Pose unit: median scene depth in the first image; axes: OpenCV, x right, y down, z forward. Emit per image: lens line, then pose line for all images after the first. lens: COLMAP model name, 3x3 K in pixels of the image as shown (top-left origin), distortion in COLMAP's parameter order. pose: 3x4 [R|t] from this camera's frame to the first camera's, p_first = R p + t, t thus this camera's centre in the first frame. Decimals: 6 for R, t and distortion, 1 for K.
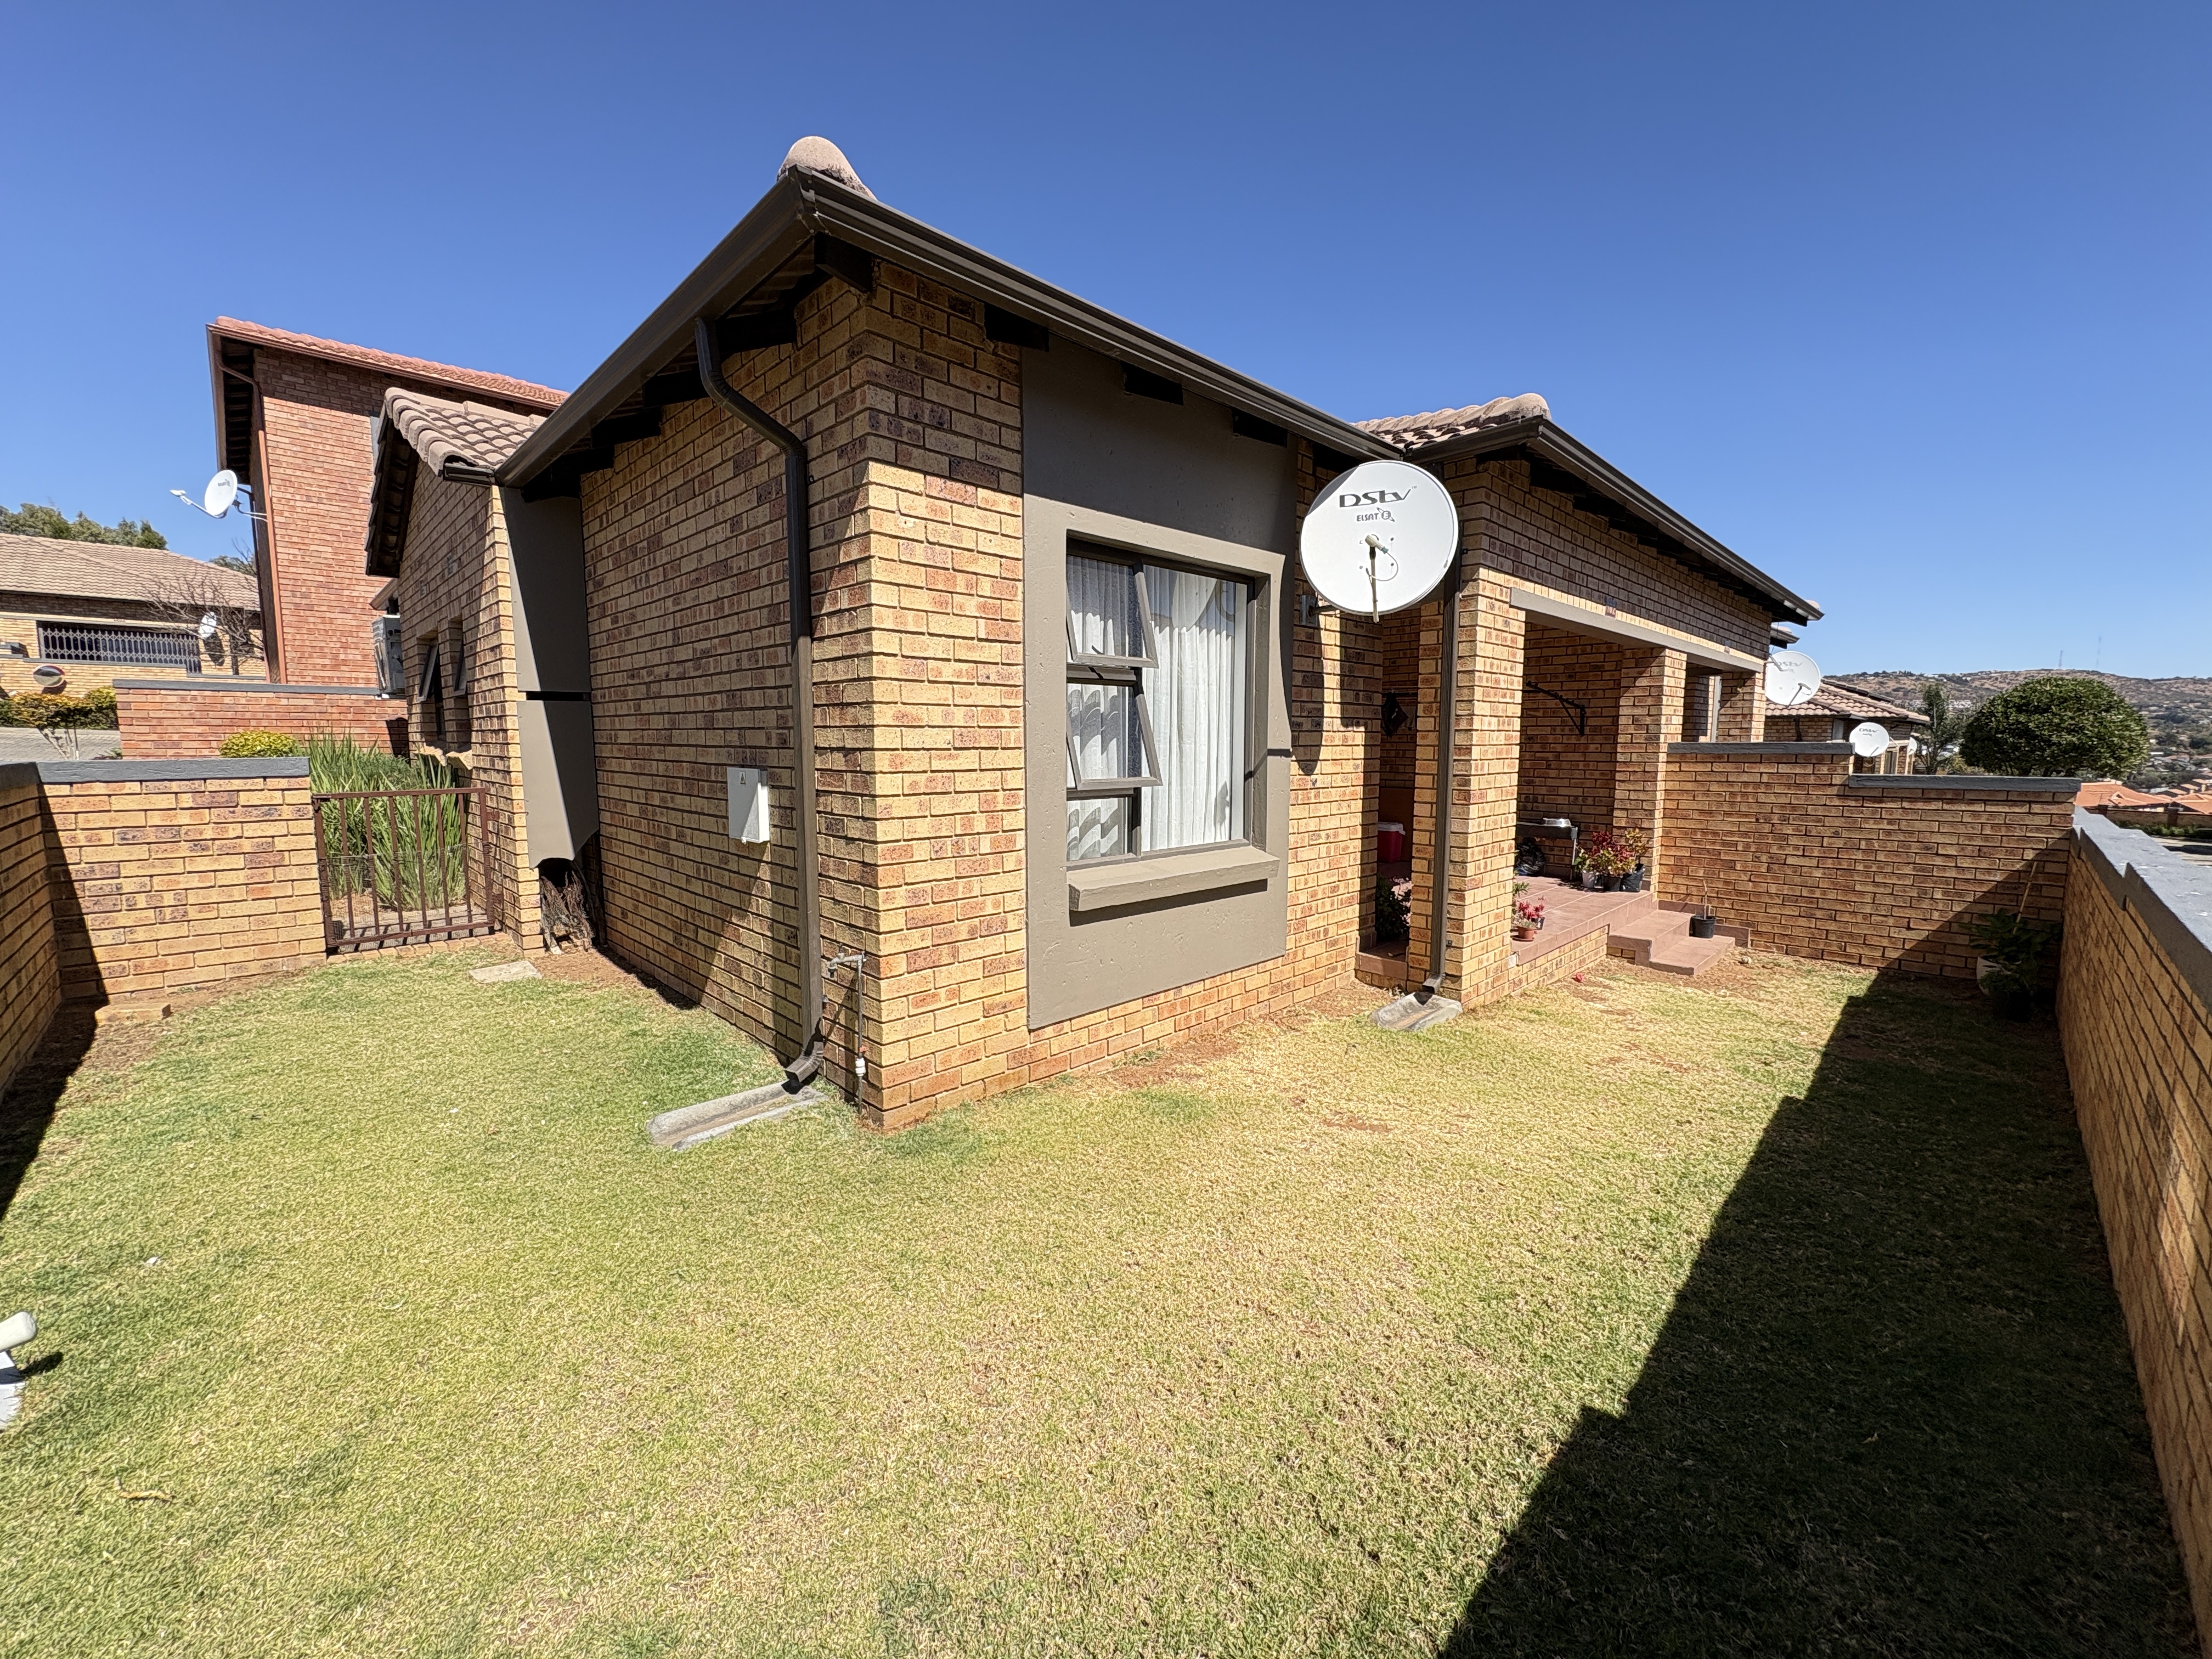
lens RADIAL K [[876.4, 0, 1120.2], [0, 876.4, 828.9], [0, 0, 1]] dist [0.012098, 0.000368]
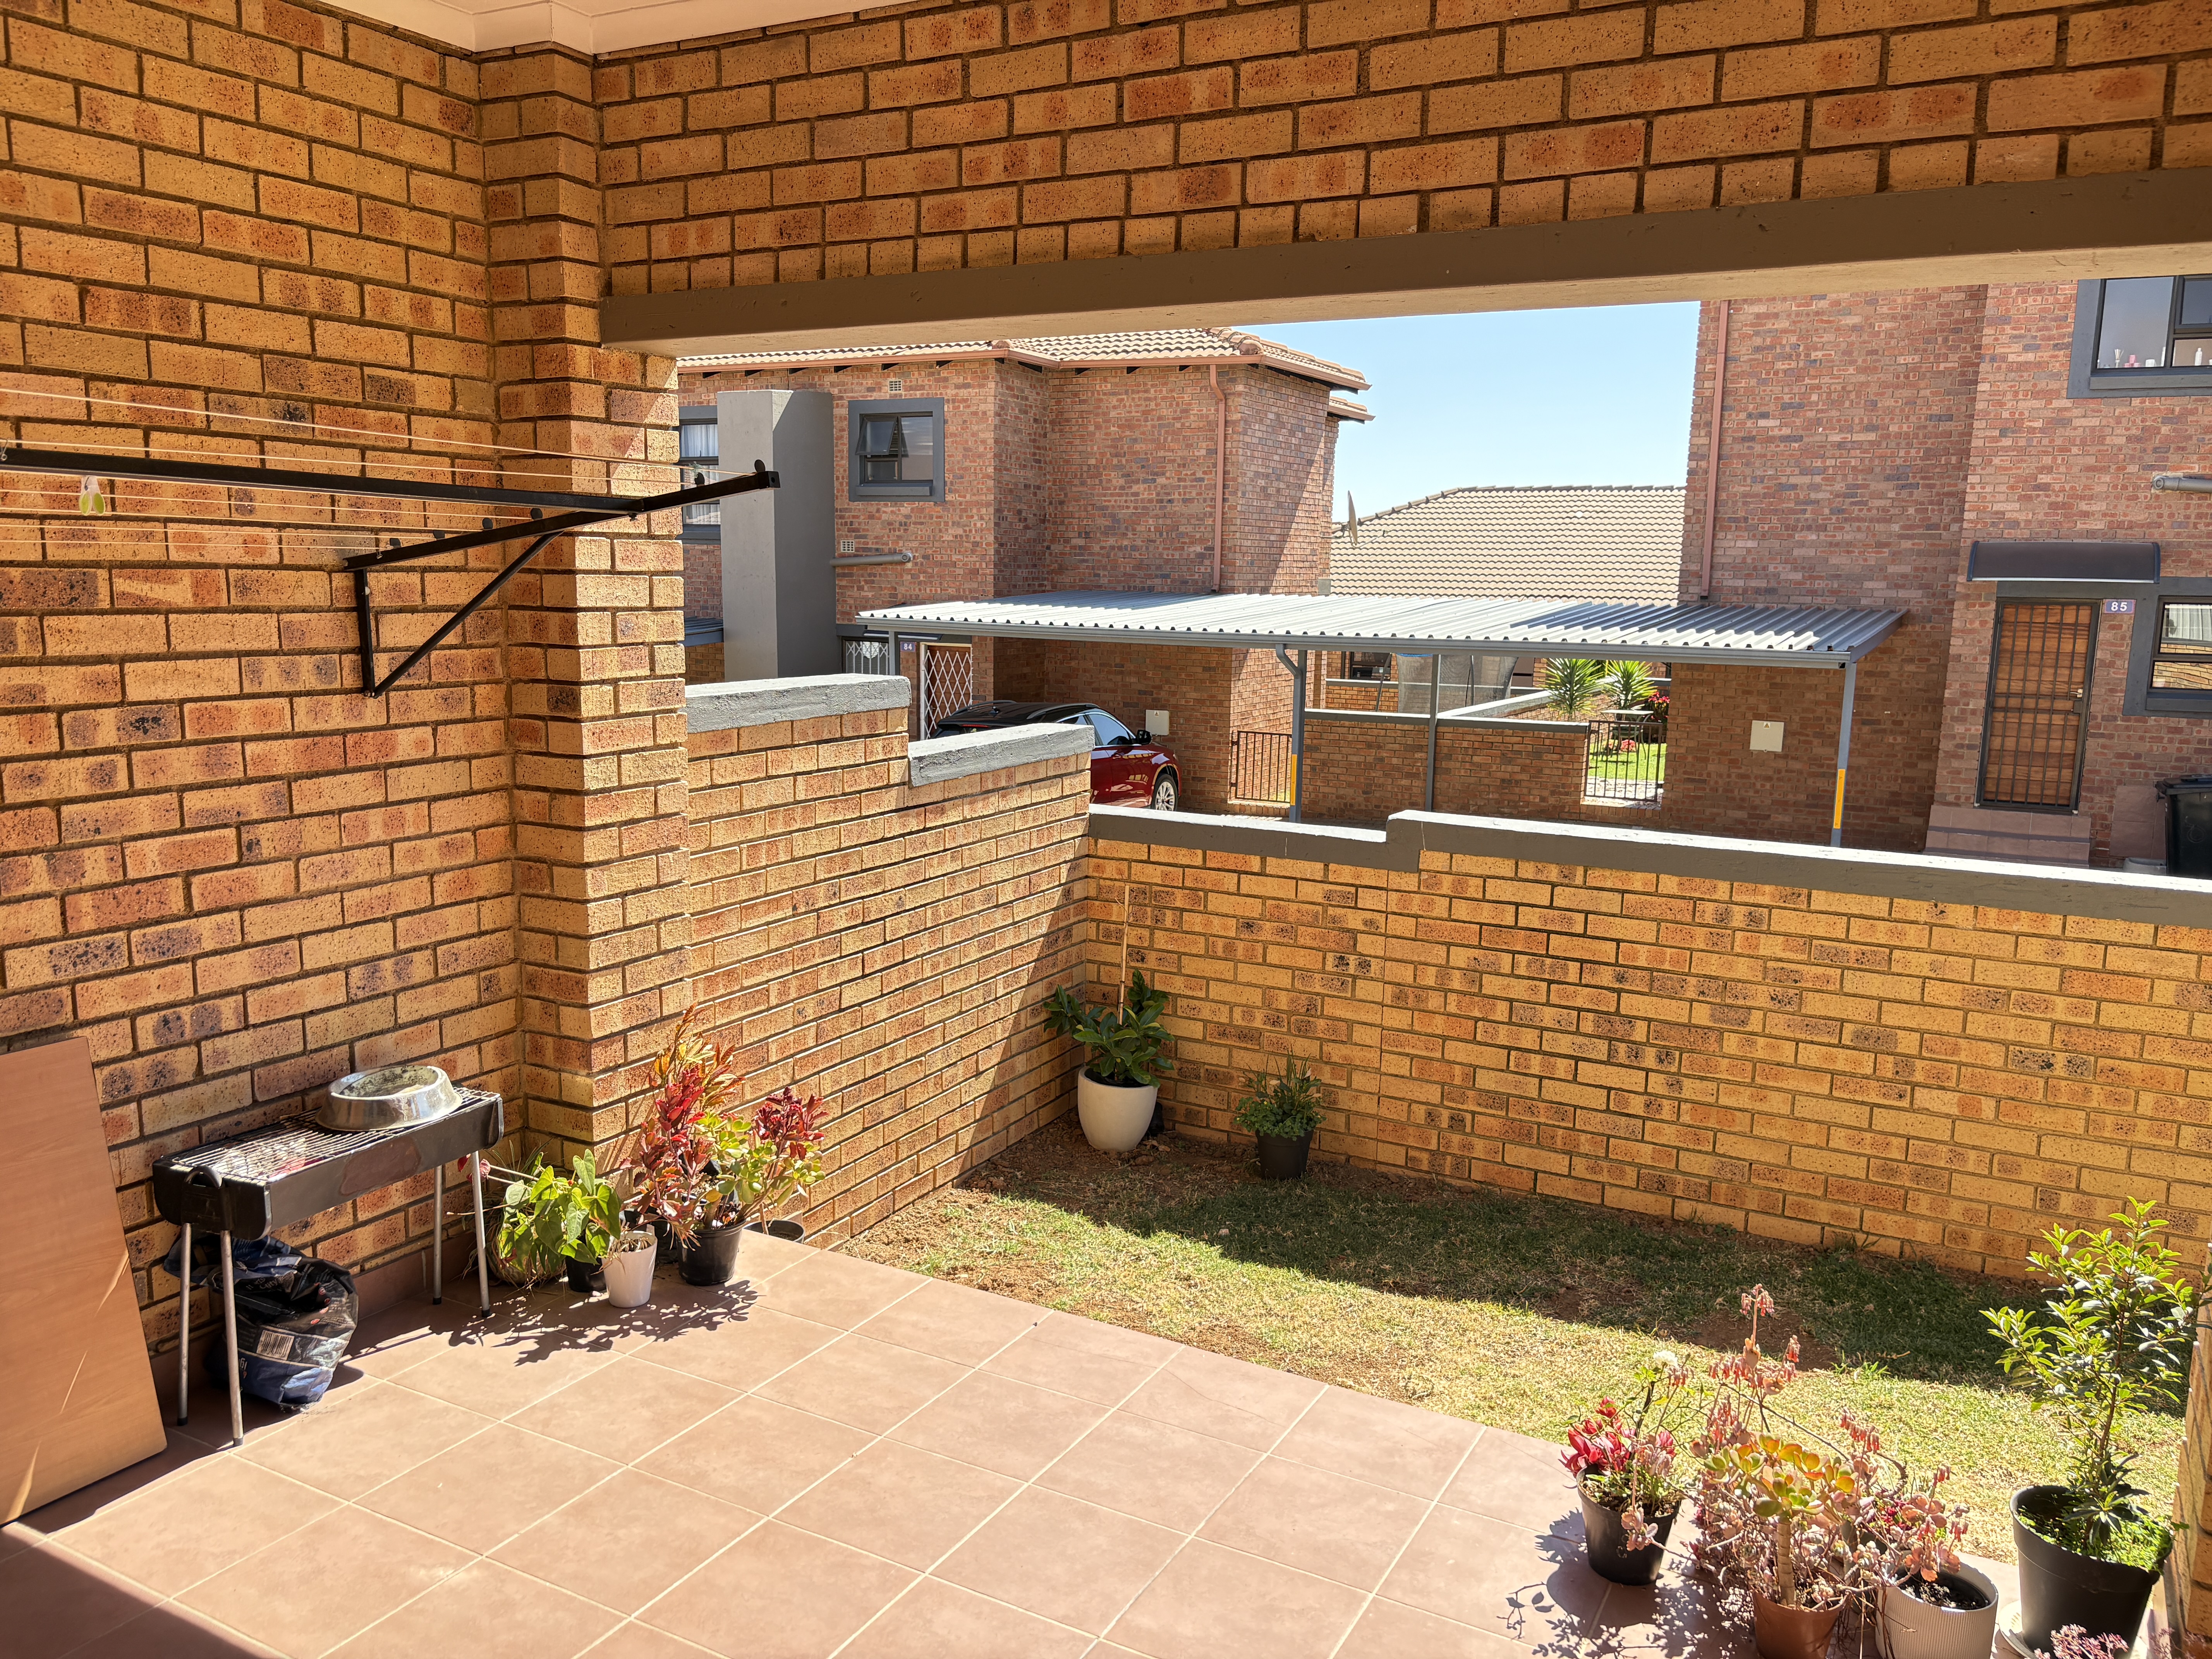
lens RADIAL K [[1670.3, 0, 1105.0], [0, 1670.3, 830.6], [0, 0, 1]] dist [0.048534, -0.050506]
pose [[-0.285169, -0.157112, 0.945513, 0.066100], [0.082541, 0.978784, 0.187535, -0.146534], [-0.954917, 0.131522, -0.266150, 1.006590]]
